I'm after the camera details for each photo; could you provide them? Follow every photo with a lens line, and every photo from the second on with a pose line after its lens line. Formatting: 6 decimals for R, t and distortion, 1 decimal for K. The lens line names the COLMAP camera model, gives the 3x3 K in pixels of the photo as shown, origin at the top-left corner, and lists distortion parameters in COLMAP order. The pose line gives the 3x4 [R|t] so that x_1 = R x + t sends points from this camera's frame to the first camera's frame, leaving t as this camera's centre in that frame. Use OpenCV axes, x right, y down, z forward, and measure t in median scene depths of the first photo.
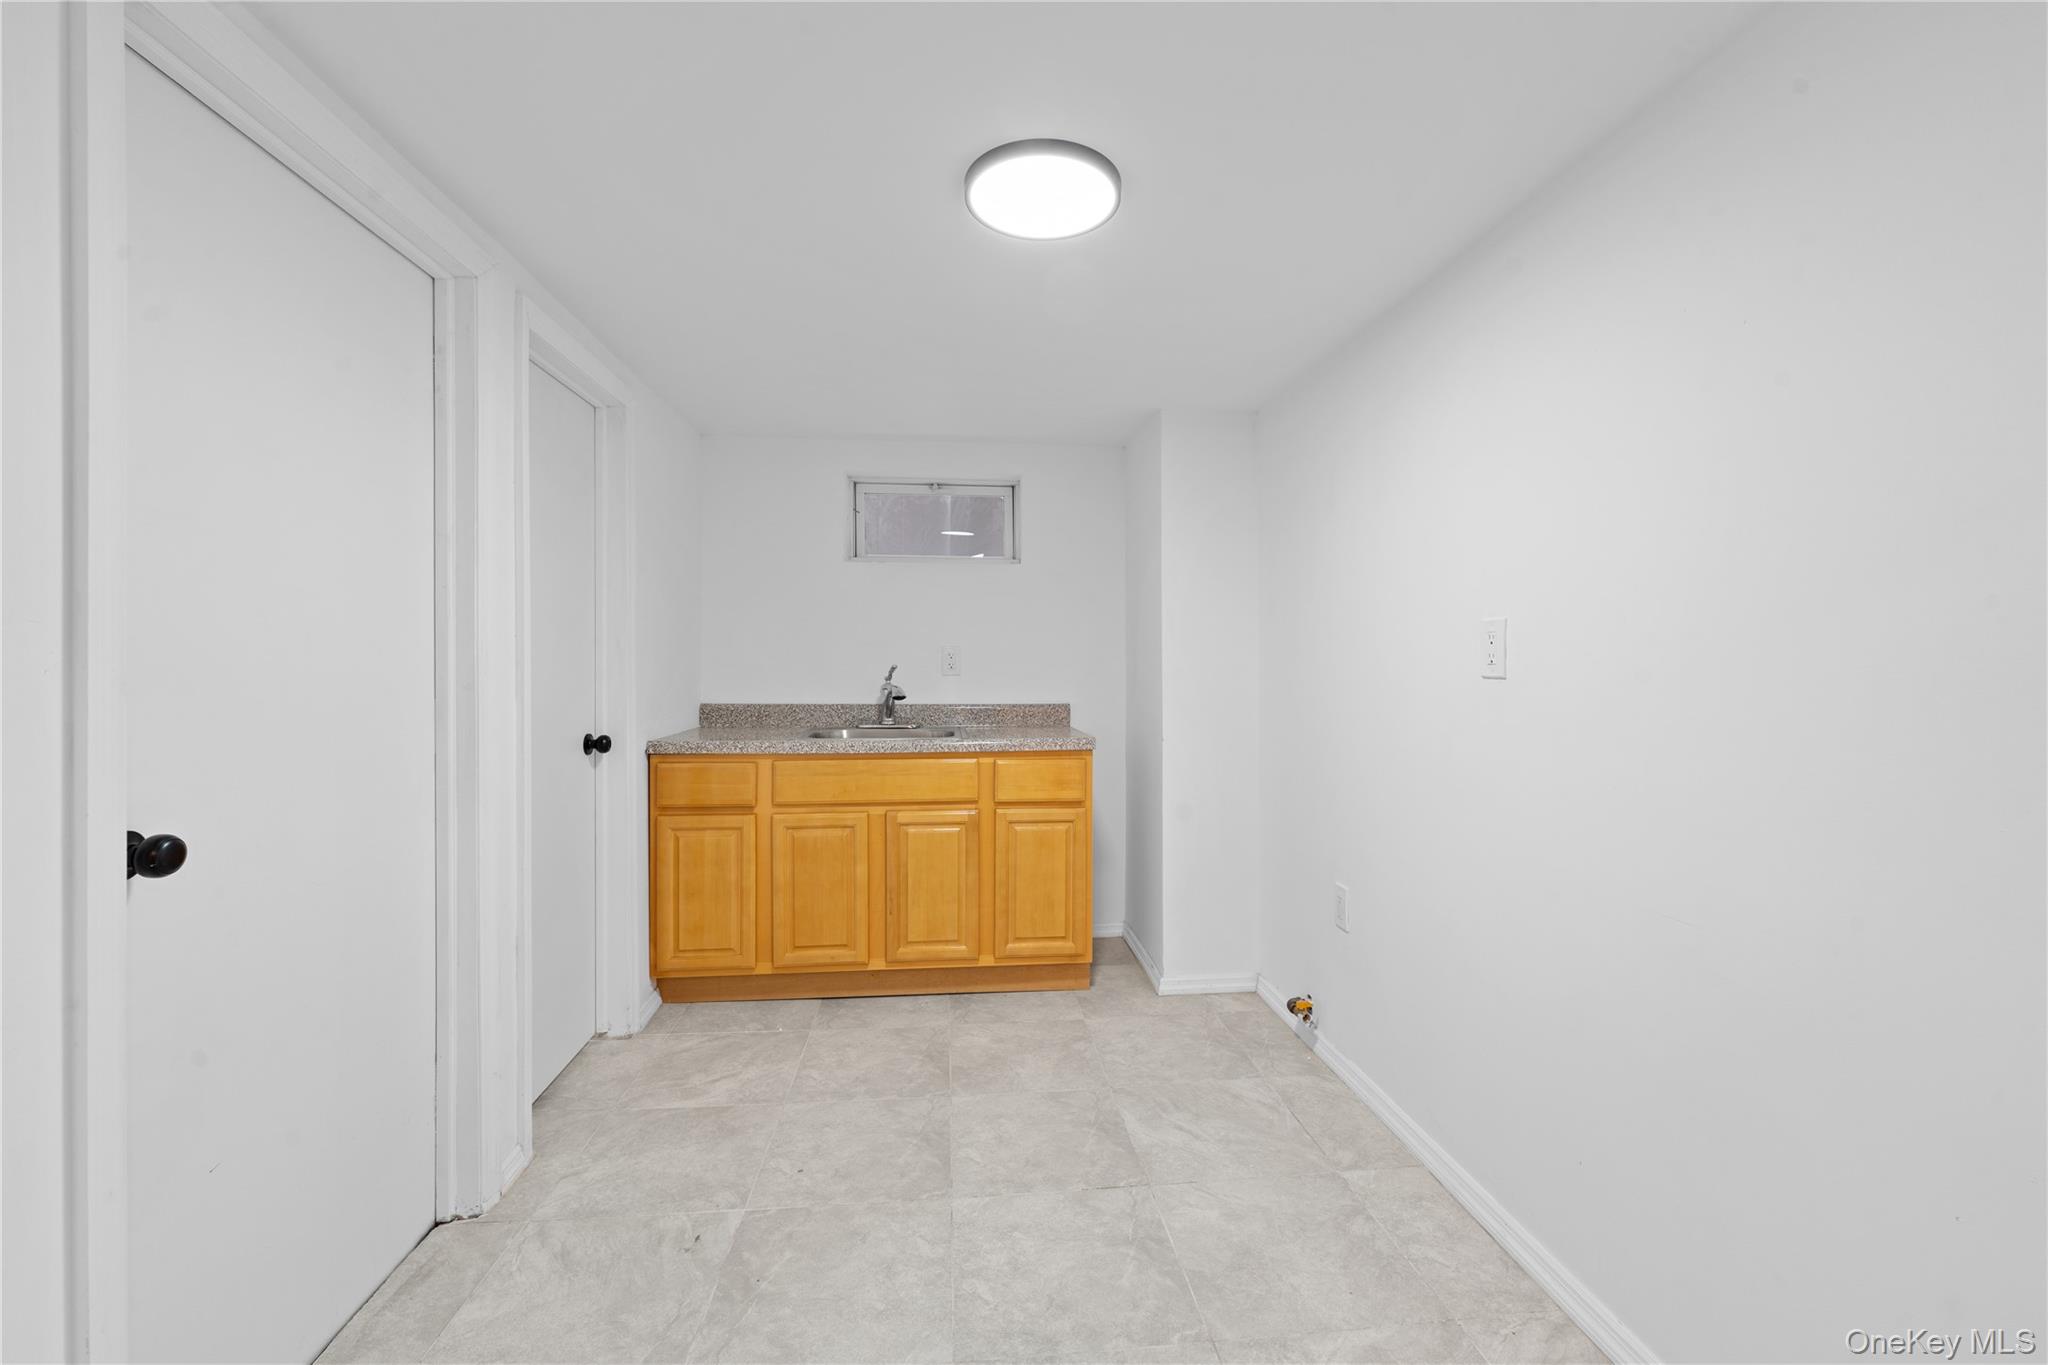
lens RADIAL K [[834.0, 0, 1025.6], [0, 834.0, 658.3], [0, 0, 1]] dist [0.001453, -0.000572]
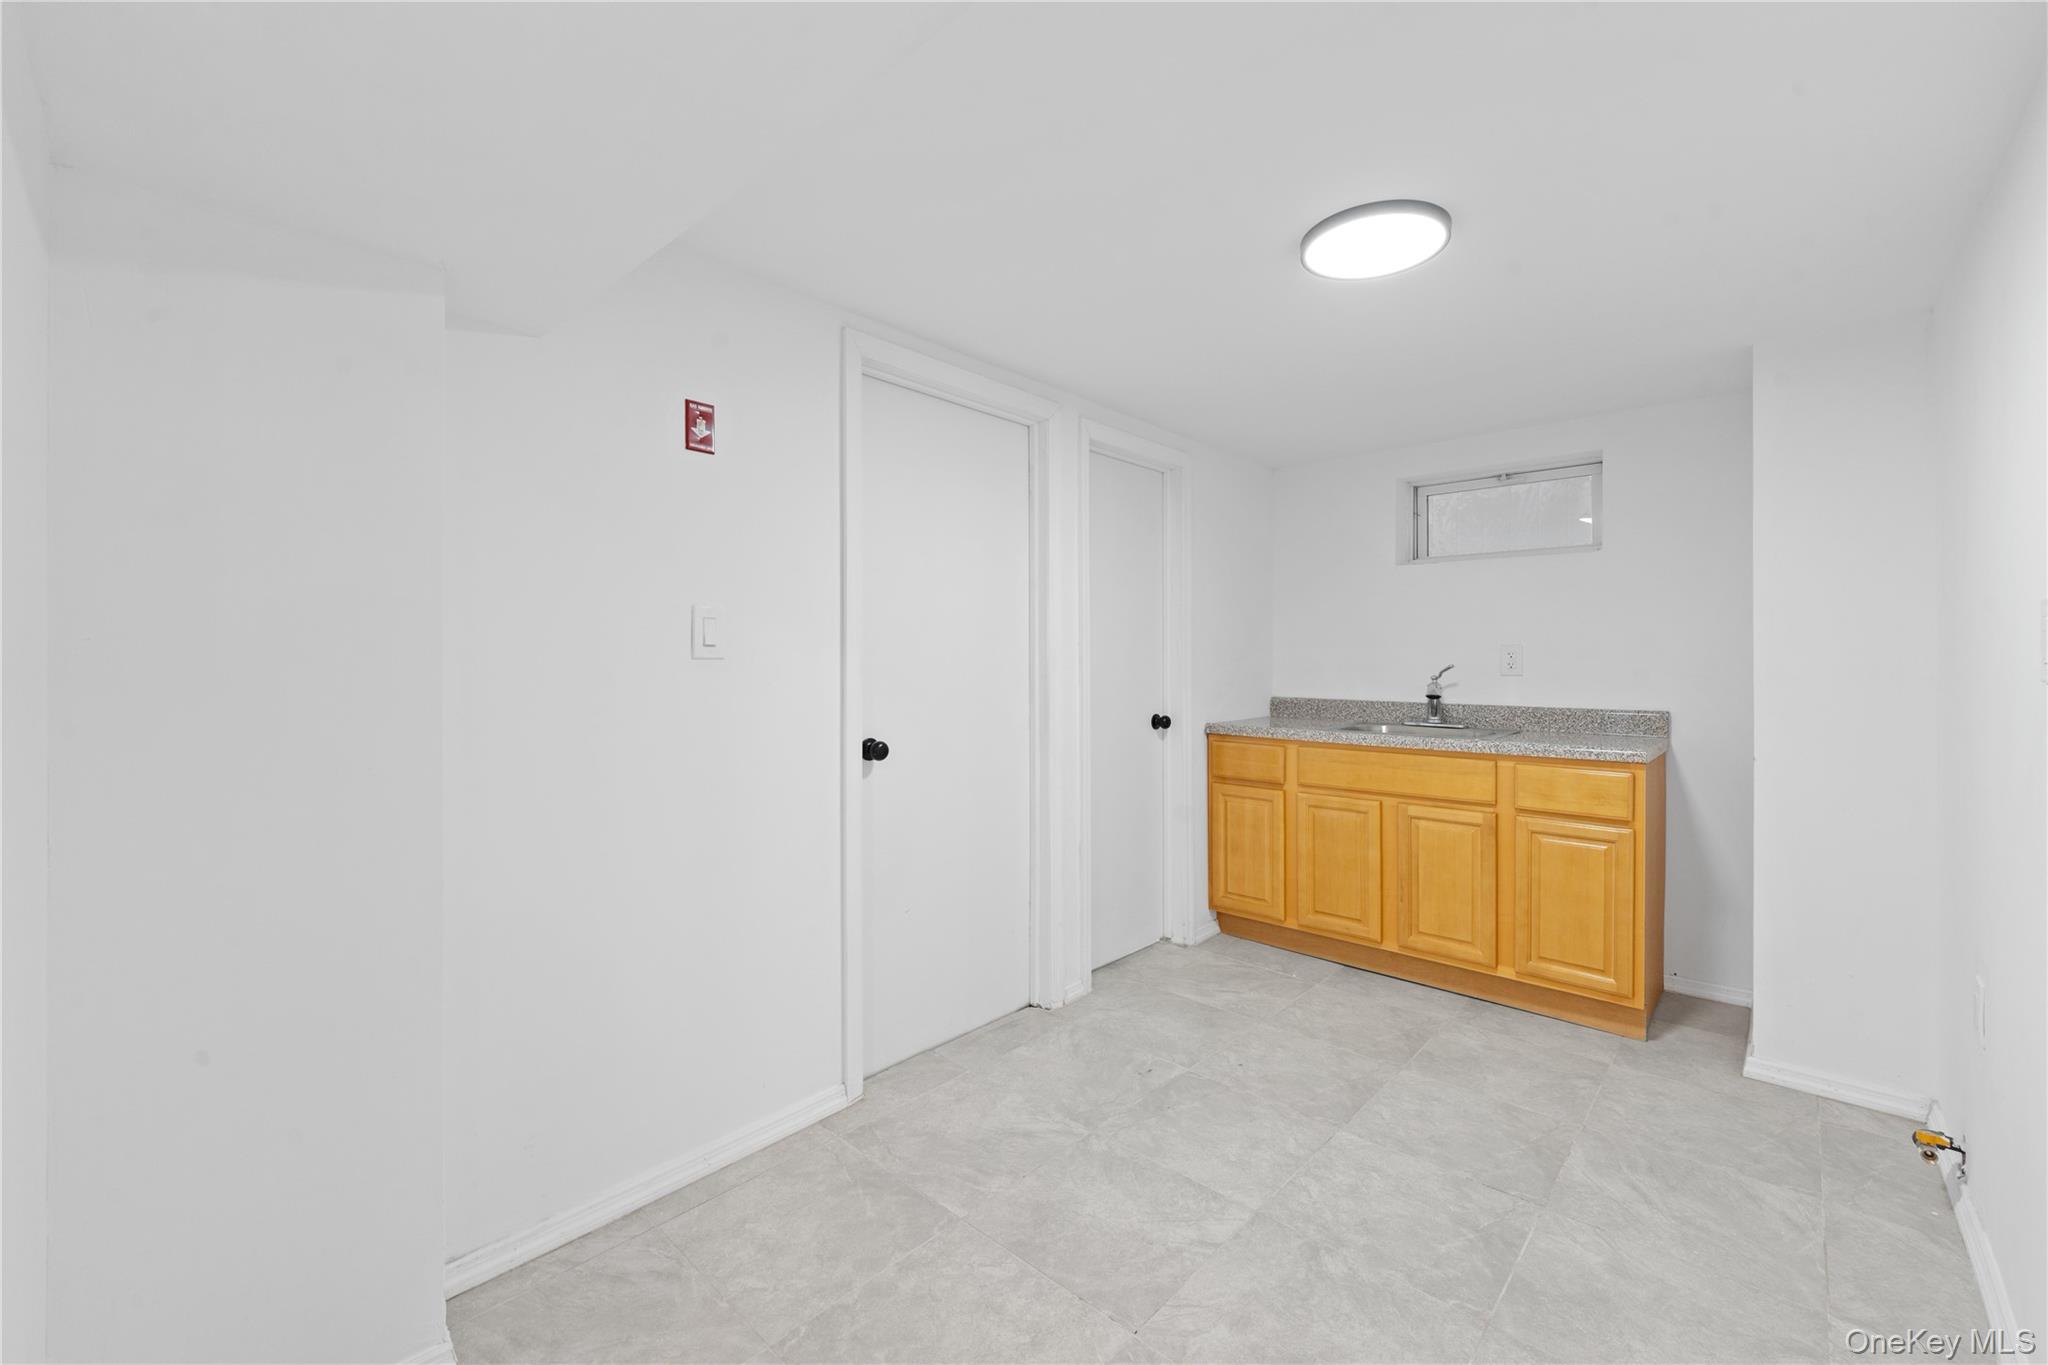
lens RADIAL K [[834.0, 0, 1025.6], [0, 834.0, 658.3], [0, 0, 1]] dist [0.001453, -0.000572]
pose [[0.664577, -0.000911, -0.747219, 0.312950], [0.001906, 0.999998, 0.000477, -0.001282], [0.747217, -0.001742, 0.664578, -0.054954]]
